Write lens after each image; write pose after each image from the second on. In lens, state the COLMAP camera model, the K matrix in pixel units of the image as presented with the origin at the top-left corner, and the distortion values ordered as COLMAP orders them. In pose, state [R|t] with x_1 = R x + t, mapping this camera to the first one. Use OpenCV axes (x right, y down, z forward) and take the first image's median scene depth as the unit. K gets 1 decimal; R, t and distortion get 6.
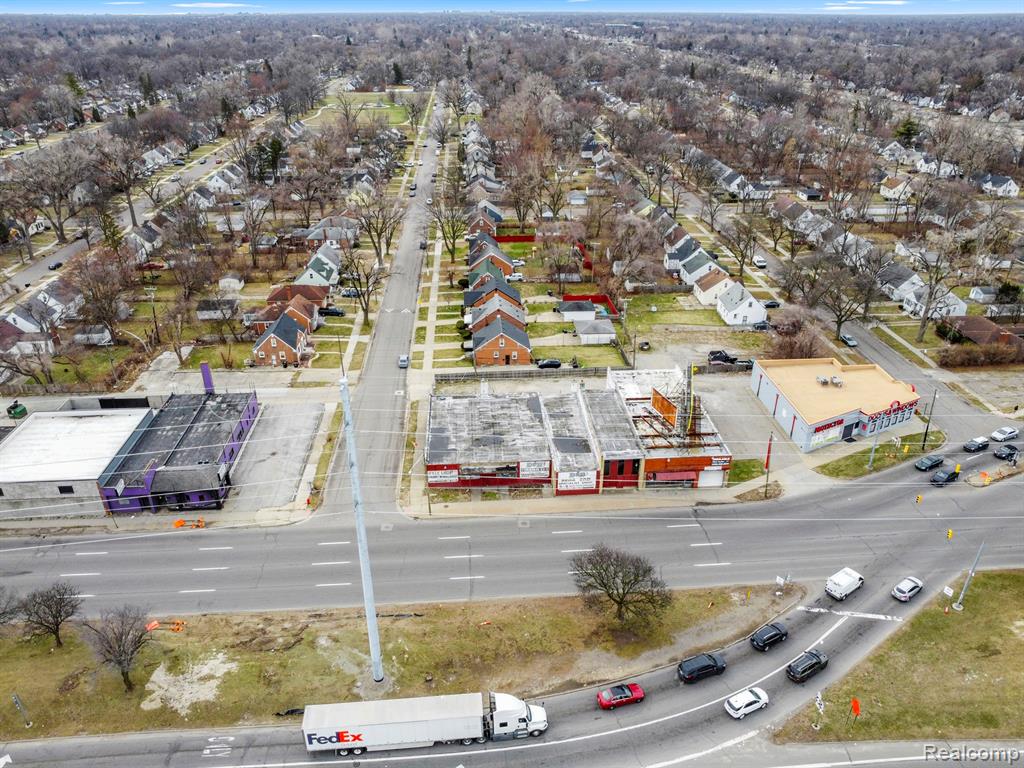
lens RADIAL K [[741.8, 0, 512.6], [0, 741.8, 383.0], [0, 0, 1]] dist [-0.028555, -0.002988]
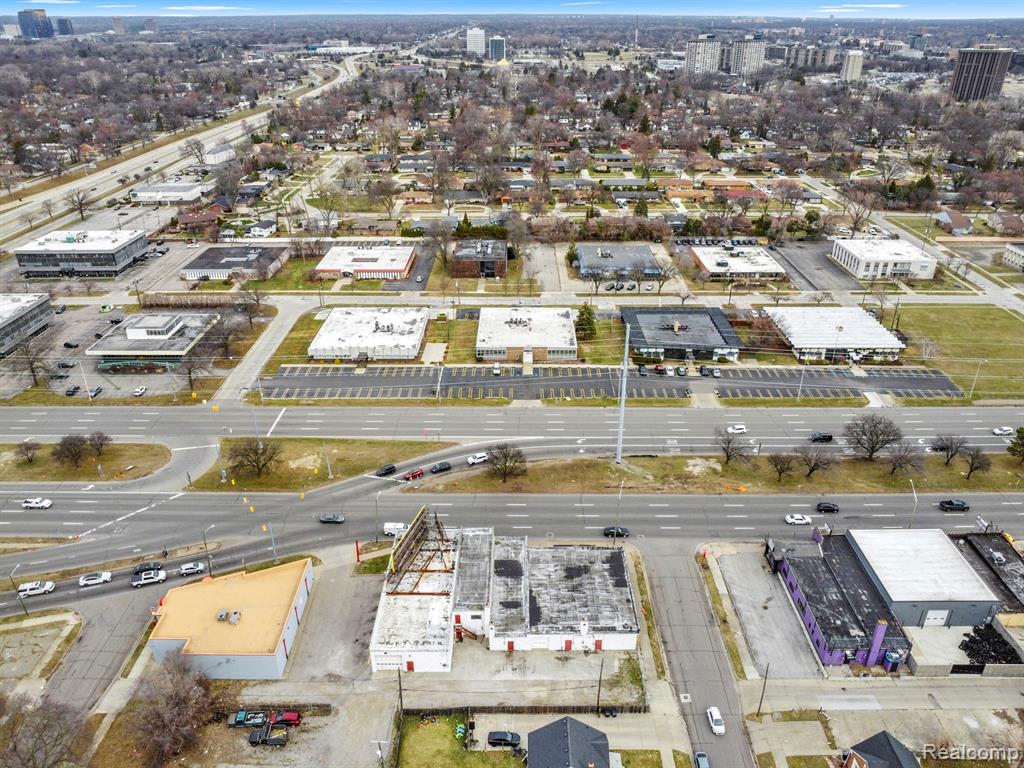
lens RADIAL K [[741.8, 0, 514.6], [0, 741.8, 383.2], [0, 0, 1]] dist [-0.028555, -0.002988]
pose [[-0.997746, -0.030600, 0.059727, 0.005729], [0.029947, 0.593447, 0.804316, -1.055893], [-0.060057, 0.804291, -0.591193, 1.442407]]
